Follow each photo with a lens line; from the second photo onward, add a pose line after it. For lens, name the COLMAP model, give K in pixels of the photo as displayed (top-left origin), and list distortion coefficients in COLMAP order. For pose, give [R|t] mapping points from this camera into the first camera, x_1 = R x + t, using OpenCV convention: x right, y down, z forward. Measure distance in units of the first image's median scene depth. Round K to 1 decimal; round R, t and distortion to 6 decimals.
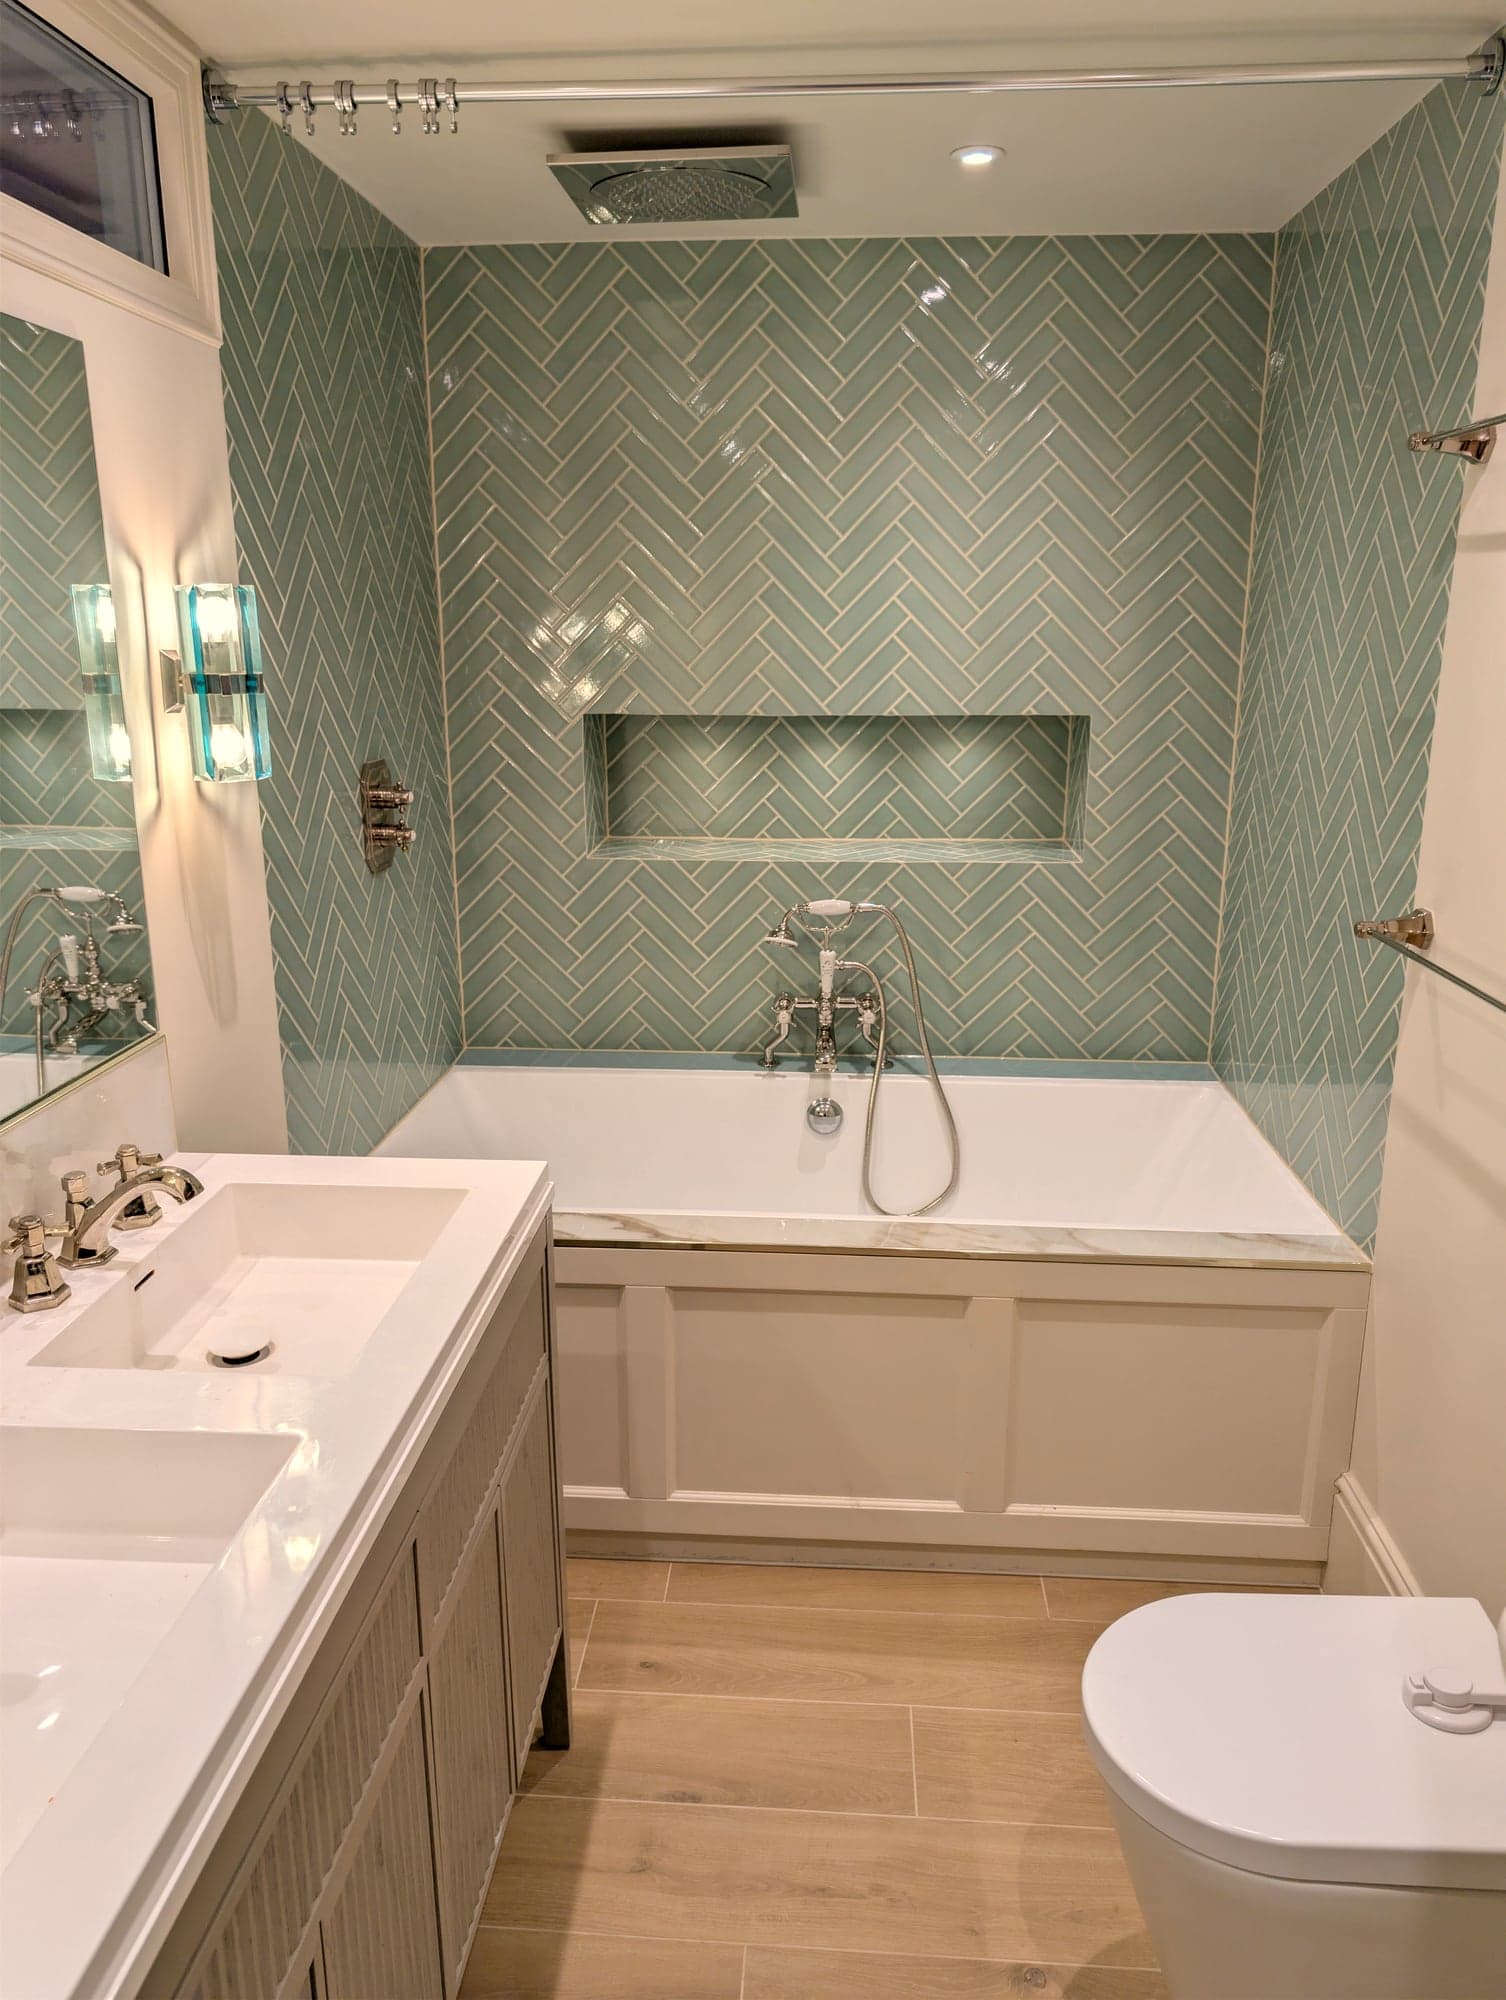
lens RADIAL K [[1432.9, 0, 737.9], [0, 1432.9, 1010.9], [0, 0, 1]] dist [0.027685, -0.025447]
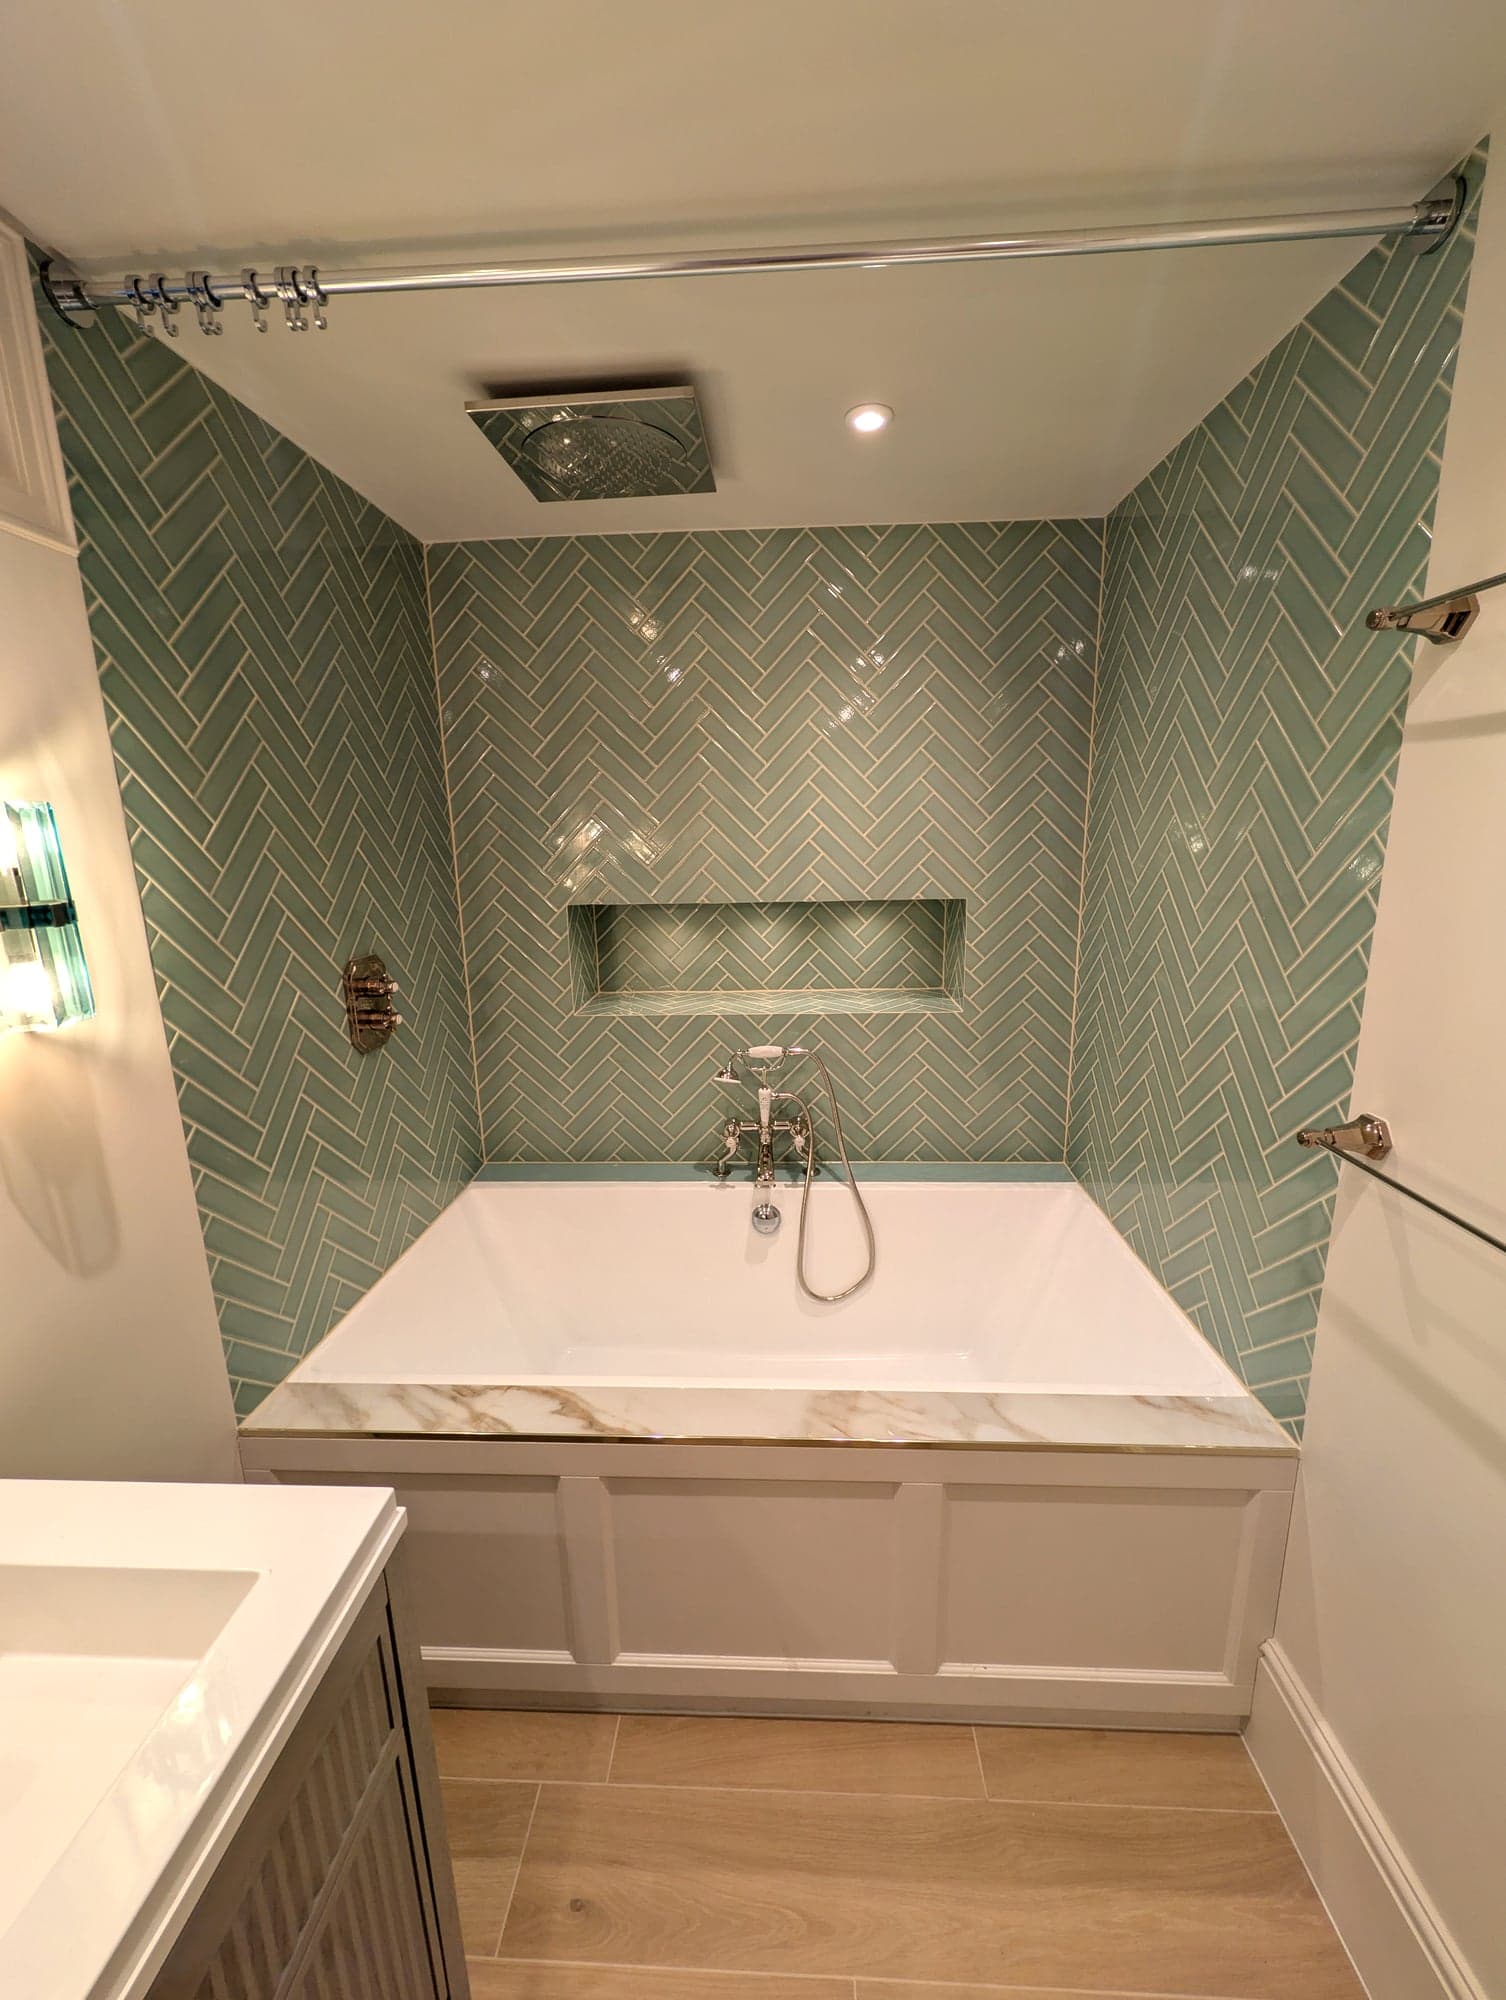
lens RADIAL K [[763.9, 0, 752.1], [0, 763.9, 997.6], [0, 0, 1]] dist [-0.000134, 0.000129]
pose [[0.999568, -0.023965, 0.016986, 0.045664], [0.024790, 0.998434, -0.050142, -0.095444], [-0.015758, 0.050542, 0.998598, 0.356572]]
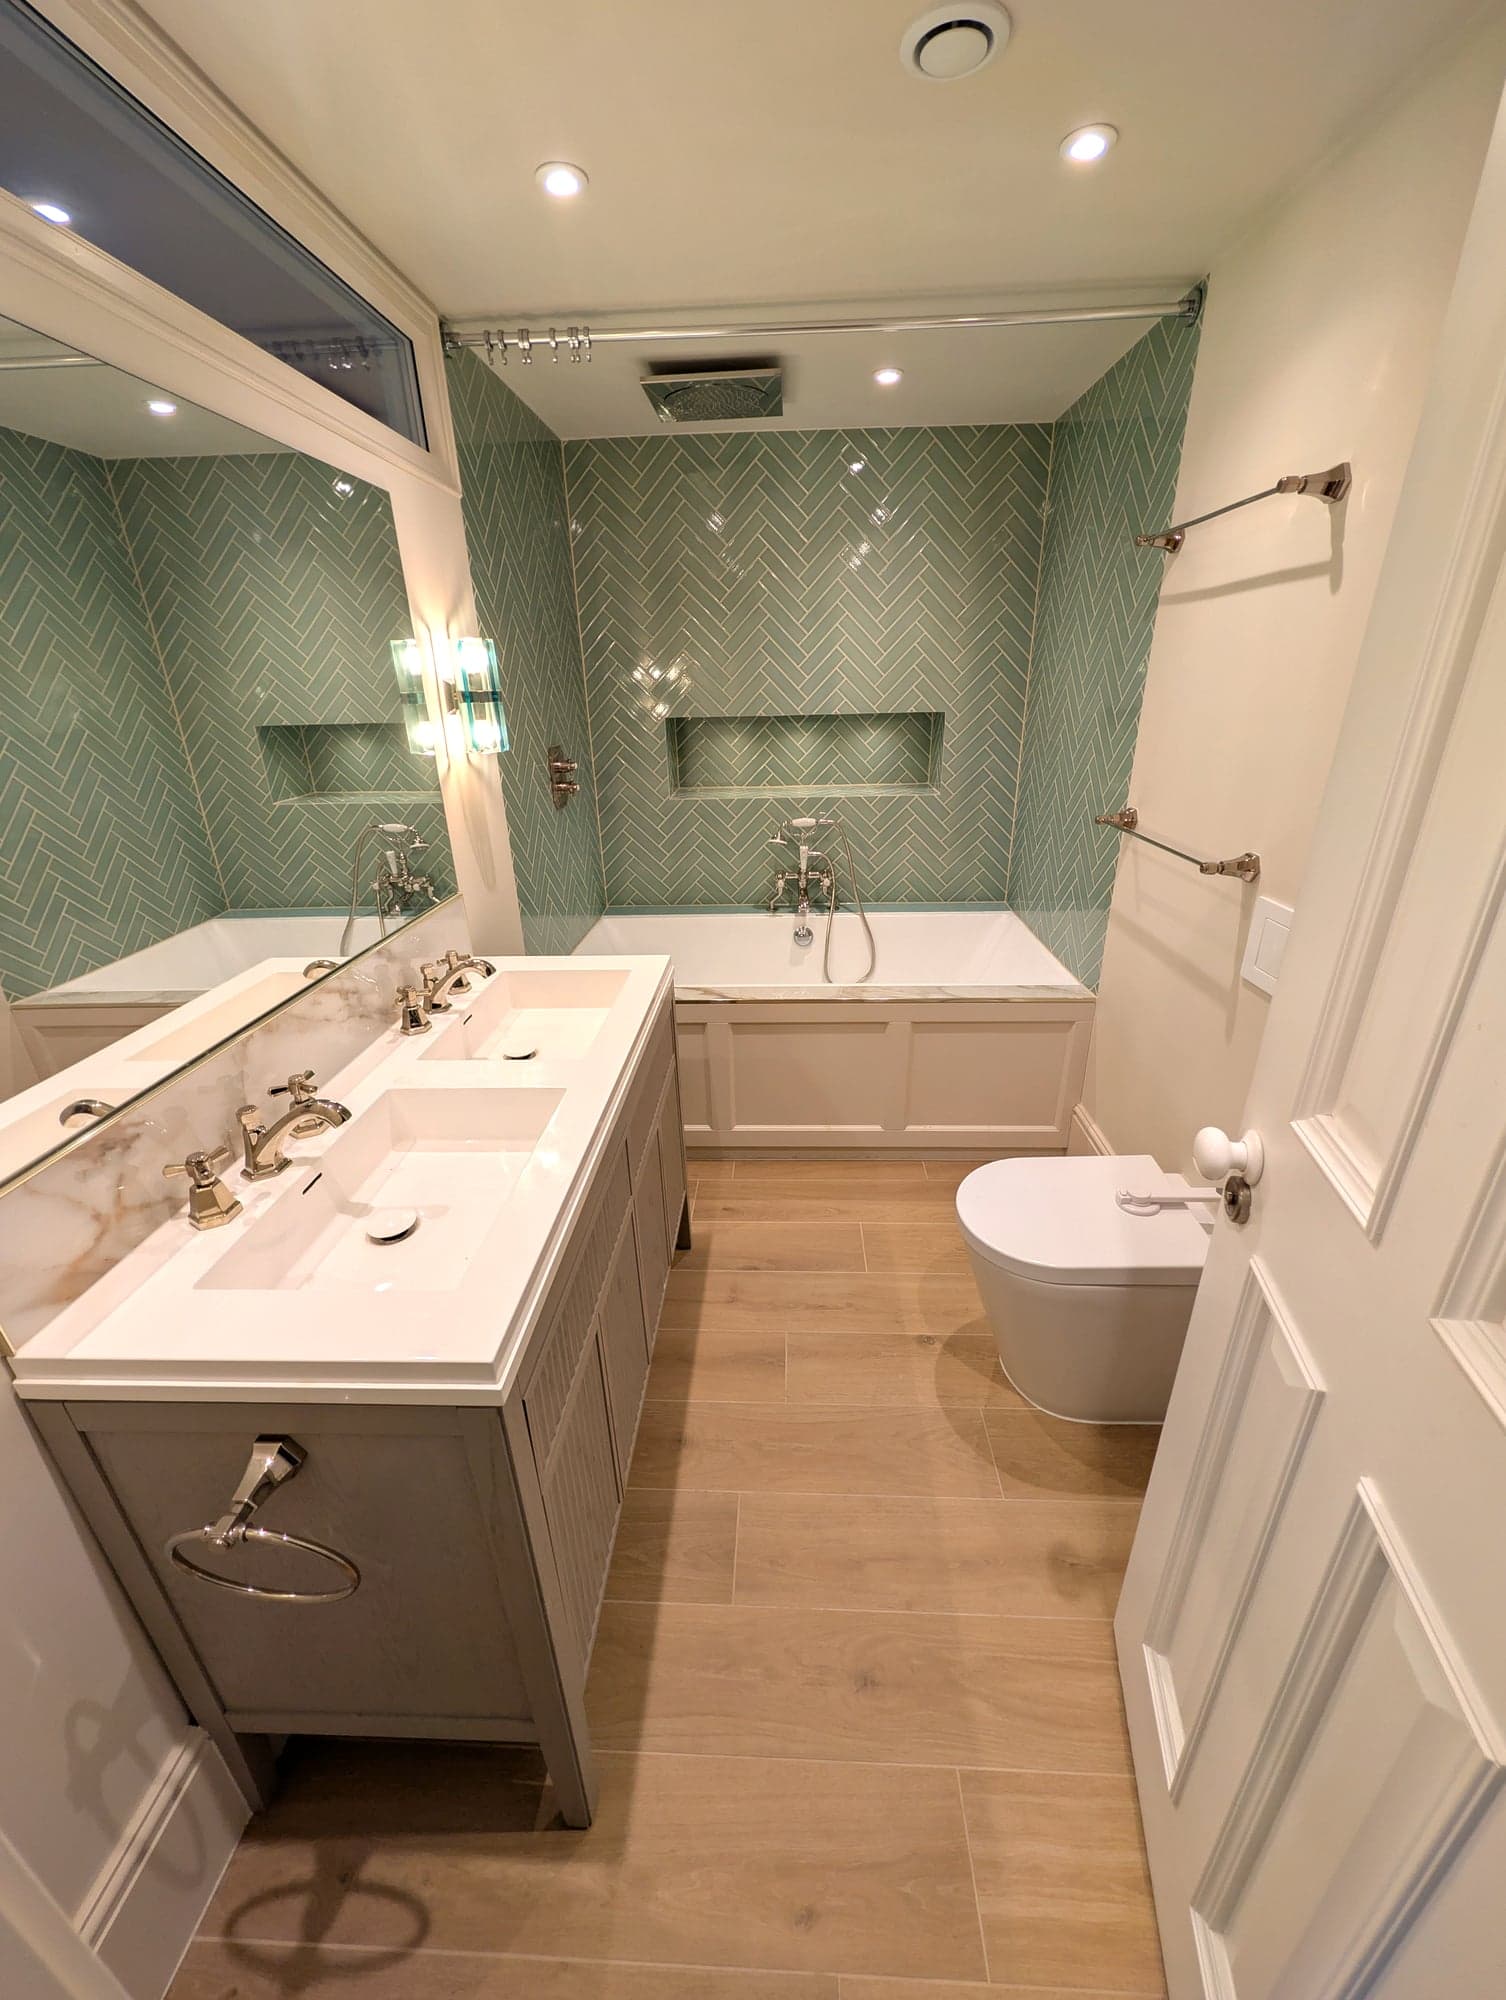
lens RADIAL K [[763.9, 0, 752.7], [0, 763.9, 997.4], [0, 0, 1]] dist [-0.000134, 0.000129]
pose [[0.999394, -0.030612, 0.016542, -0.027780], [0.028131, 0.990629, 0.133650, 0.018664], [-0.020478, -0.133104, 0.990890, -0.005571]]
